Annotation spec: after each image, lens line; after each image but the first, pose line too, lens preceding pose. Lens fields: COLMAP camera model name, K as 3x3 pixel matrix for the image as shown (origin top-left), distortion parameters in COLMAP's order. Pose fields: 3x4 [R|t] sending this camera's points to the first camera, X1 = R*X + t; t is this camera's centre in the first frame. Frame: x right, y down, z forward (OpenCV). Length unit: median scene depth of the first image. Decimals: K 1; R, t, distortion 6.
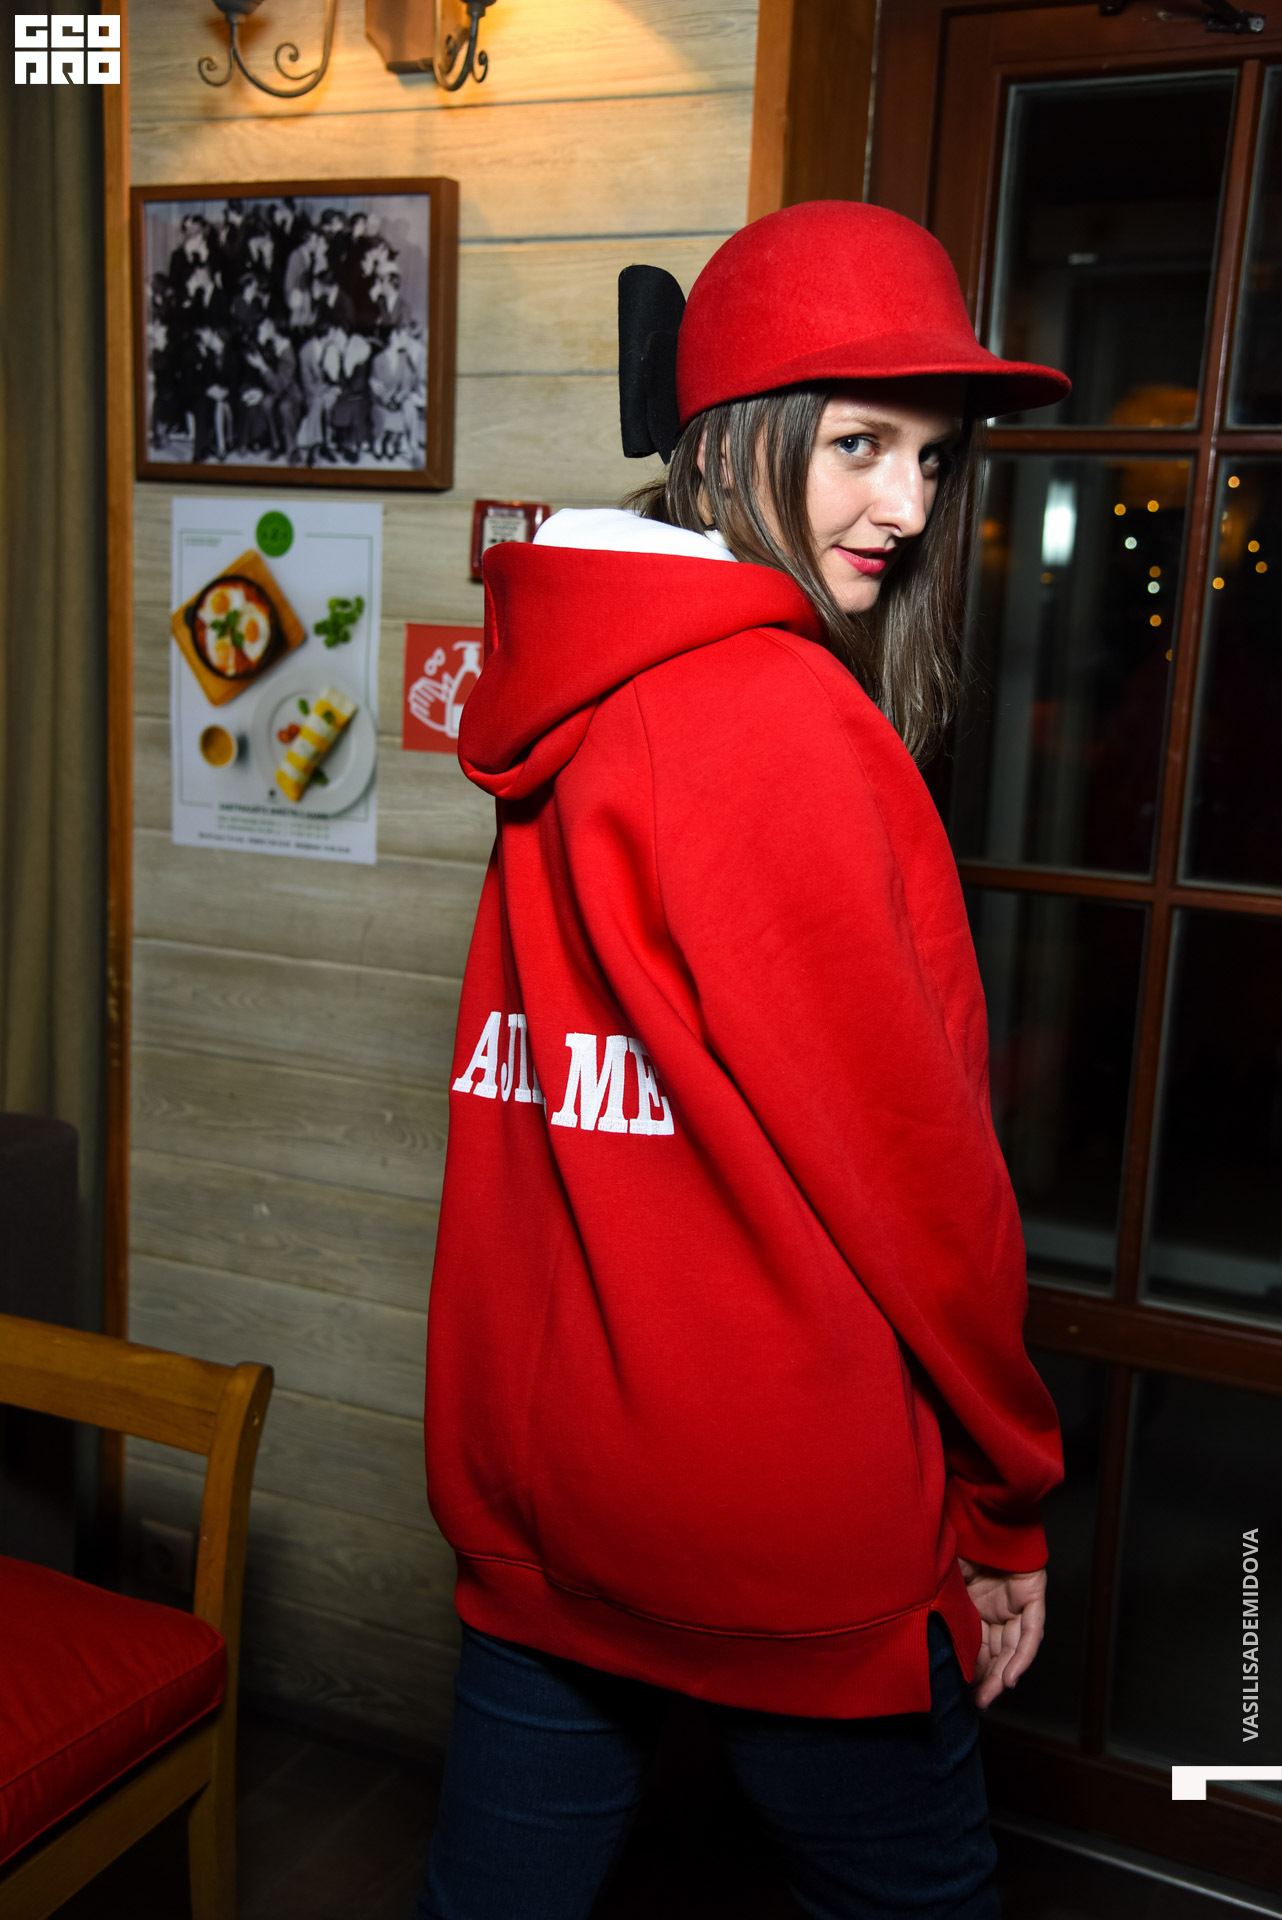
lens RADIAL K [[2067.2, 0, 643.1], [0, 2067.2, 959.4], [0, 0, 1]] dist [0.131685, 0.000000]
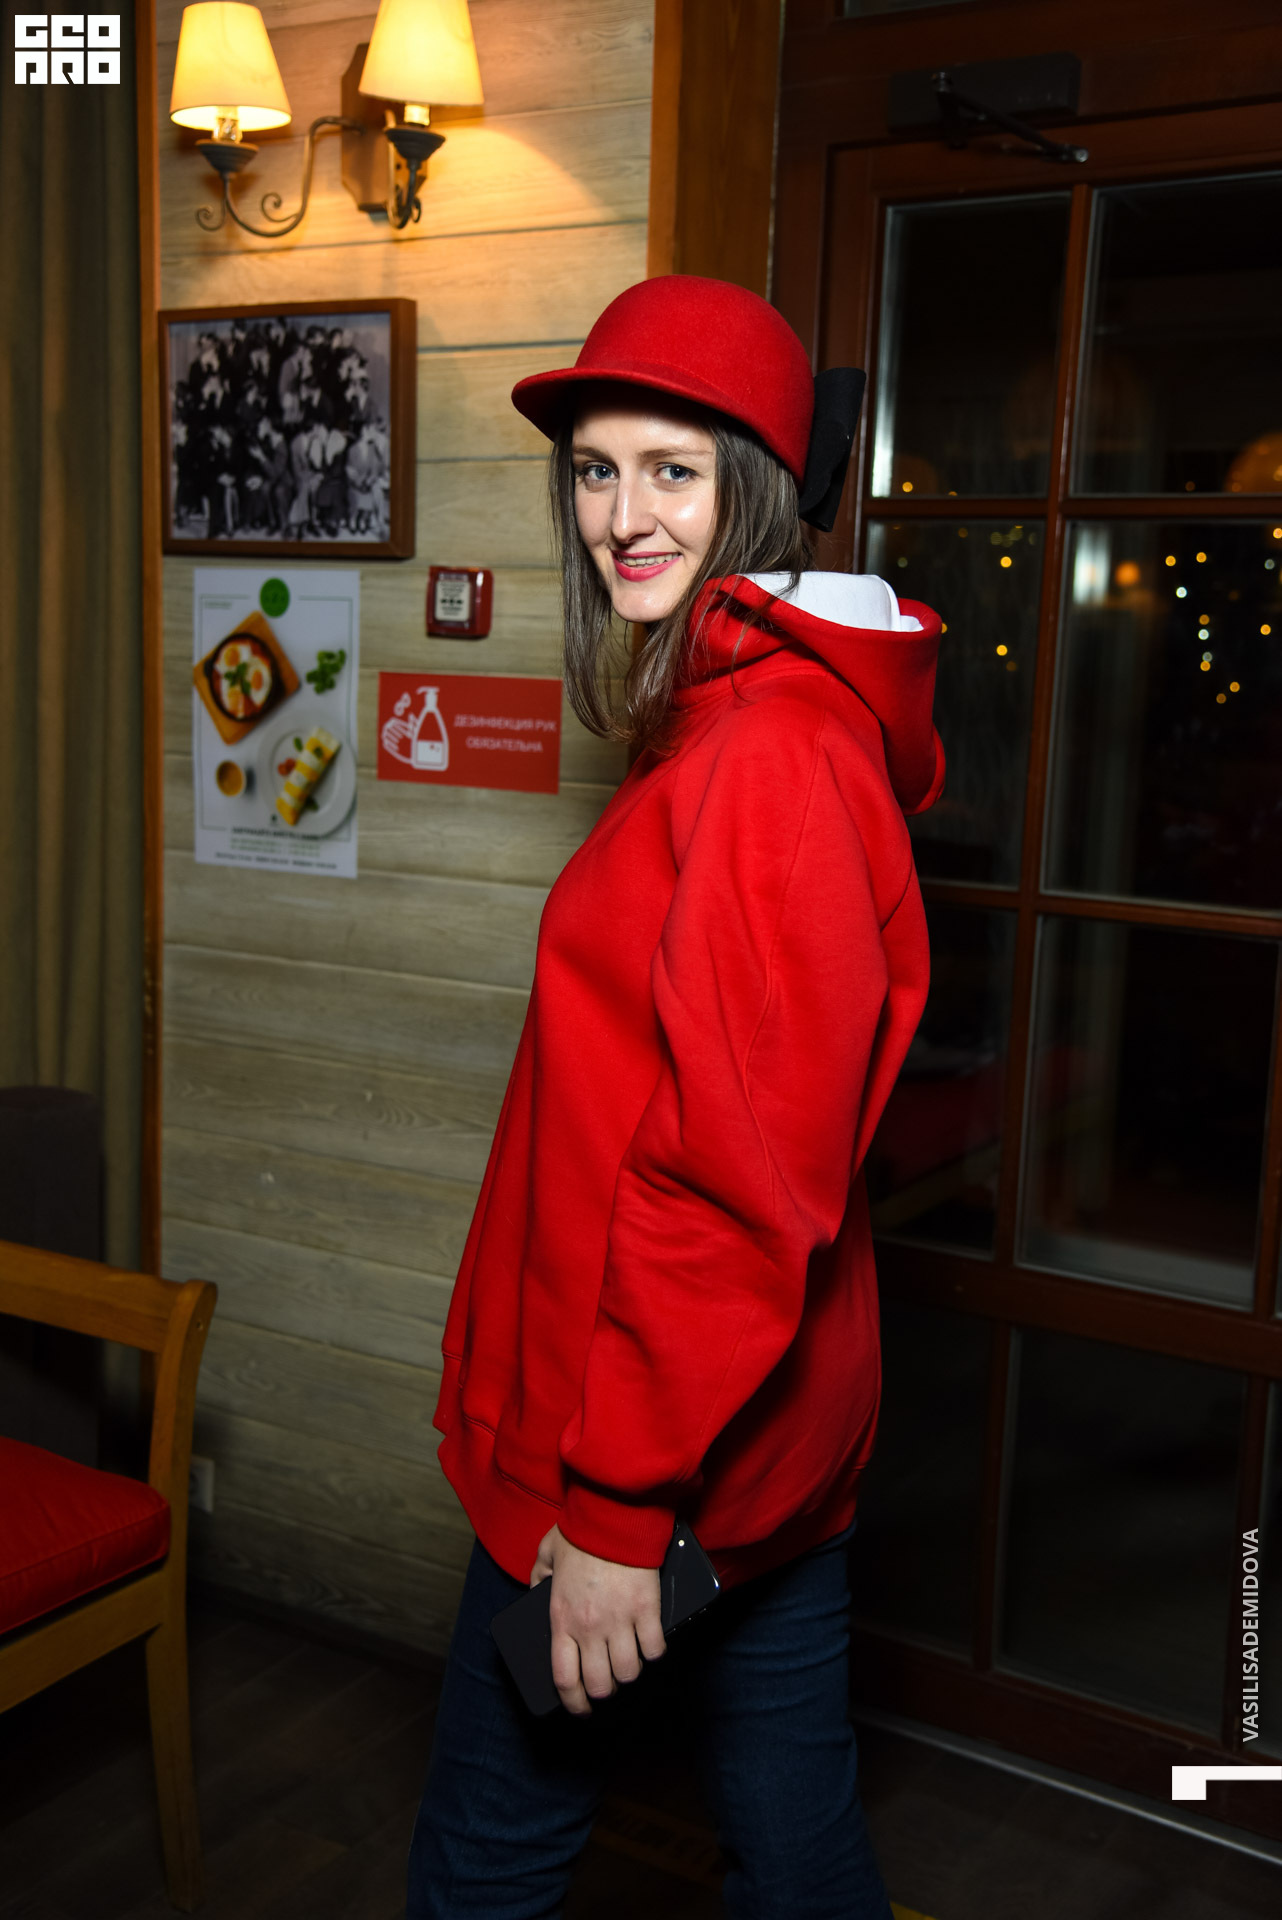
lens RADIAL K [[2067.2, 0, 638.8], [0, 2067.2, 960.2], [0, 0, 1]] dist [0.131685, 0.000000]
pose [[0.995236, 0.002545, -0.097458, 0.144212], [-0.005059, 0.999661, -0.025557, 0.029513], [0.097360, 0.025928, 0.994911, -0.143915]]
